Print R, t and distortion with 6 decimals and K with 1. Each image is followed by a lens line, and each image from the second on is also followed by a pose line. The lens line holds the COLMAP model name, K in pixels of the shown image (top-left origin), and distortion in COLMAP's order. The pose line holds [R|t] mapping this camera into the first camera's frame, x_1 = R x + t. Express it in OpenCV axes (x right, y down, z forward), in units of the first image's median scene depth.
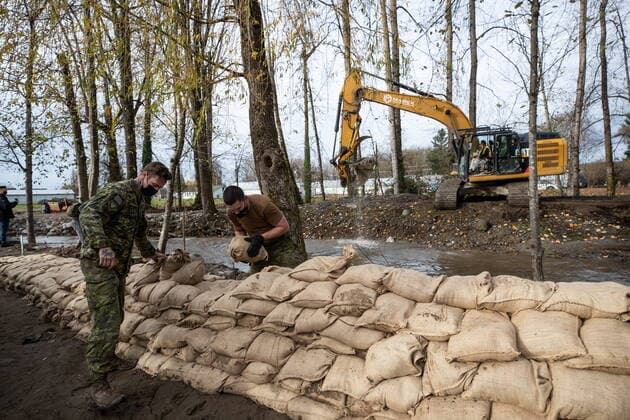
lens RADIAL K [[365.0, 0, 315.0], [0, 365.0, 210.0], [0, 0, 1]] dist [-0.017459, 0.002411]
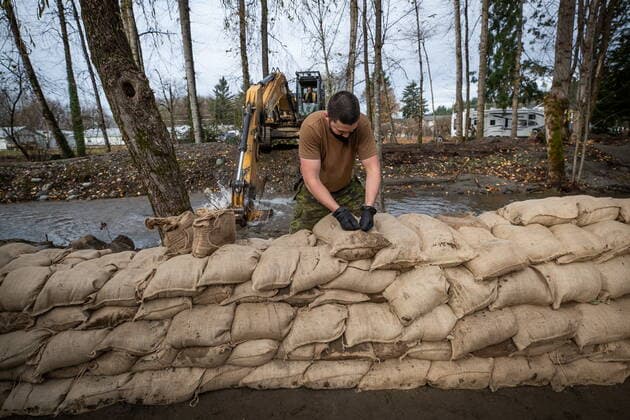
lens RADIAL K [[365.0, 0, 315.0], [0, 365.0, 210.0], [0, 0, 1]] dist [-0.017459, 0.002411]
pose [[0.827142, -0.102166, 0.552629, -0.448034], [0.029501, 0.989875, 0.138846, 0.033281], [-0.561218, -0.098542, 0.821781, 0.304126]]
